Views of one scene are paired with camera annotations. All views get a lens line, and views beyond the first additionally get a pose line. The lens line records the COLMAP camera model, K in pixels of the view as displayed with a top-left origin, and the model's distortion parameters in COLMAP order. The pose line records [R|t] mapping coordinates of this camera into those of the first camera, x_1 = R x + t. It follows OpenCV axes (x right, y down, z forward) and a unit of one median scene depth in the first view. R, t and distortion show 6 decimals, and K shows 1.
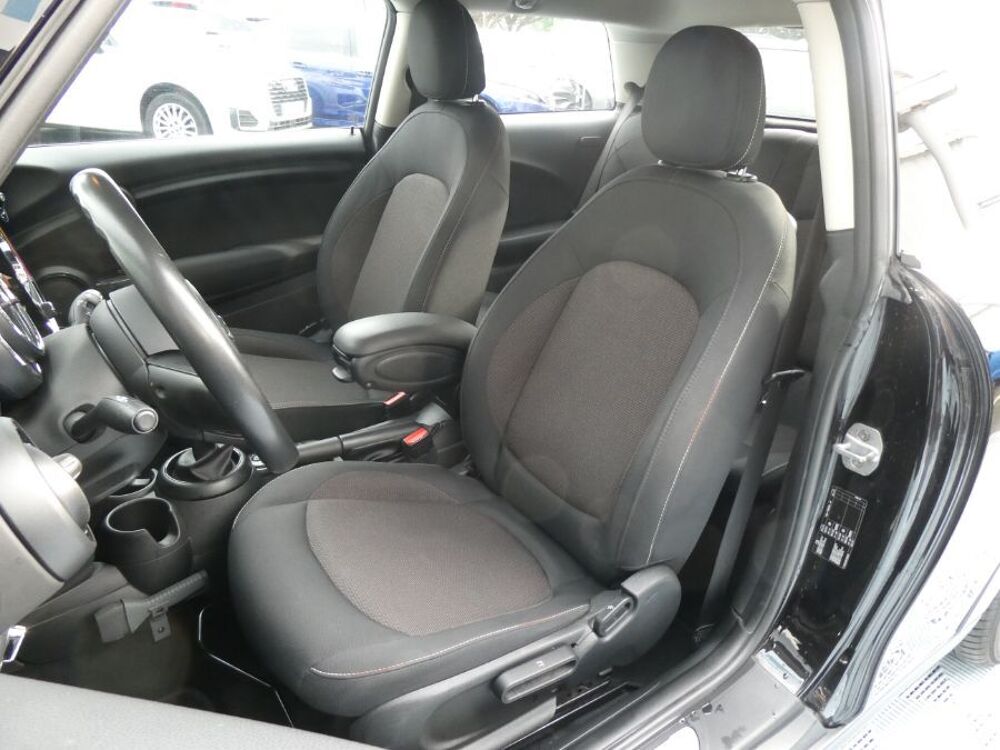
lens RADIAL K [[694.1, 0, 500.0], [0, 694.1, 375.0], [0, 0, 1]] dist [-0.009496, -0.002930]
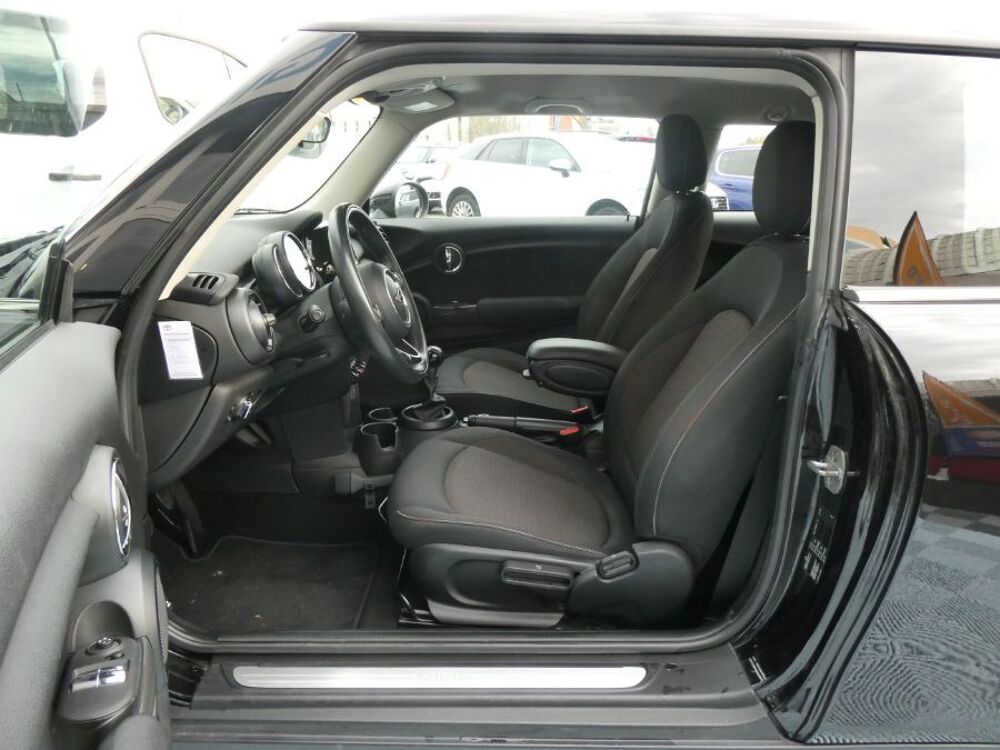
lens RADIAL K [[694.1, 0, 500.0], [0, 694.1, 375.0], [0, 0, 1]] dist [-0.009496, -0.002930]
pose [[0.779321, 0.112614, -0.616422, 0.734230], [-0.211109, 0.973396, -0.089067, 0.163334], [0.589993, 0.199544, 0.782362, -0.191258]]
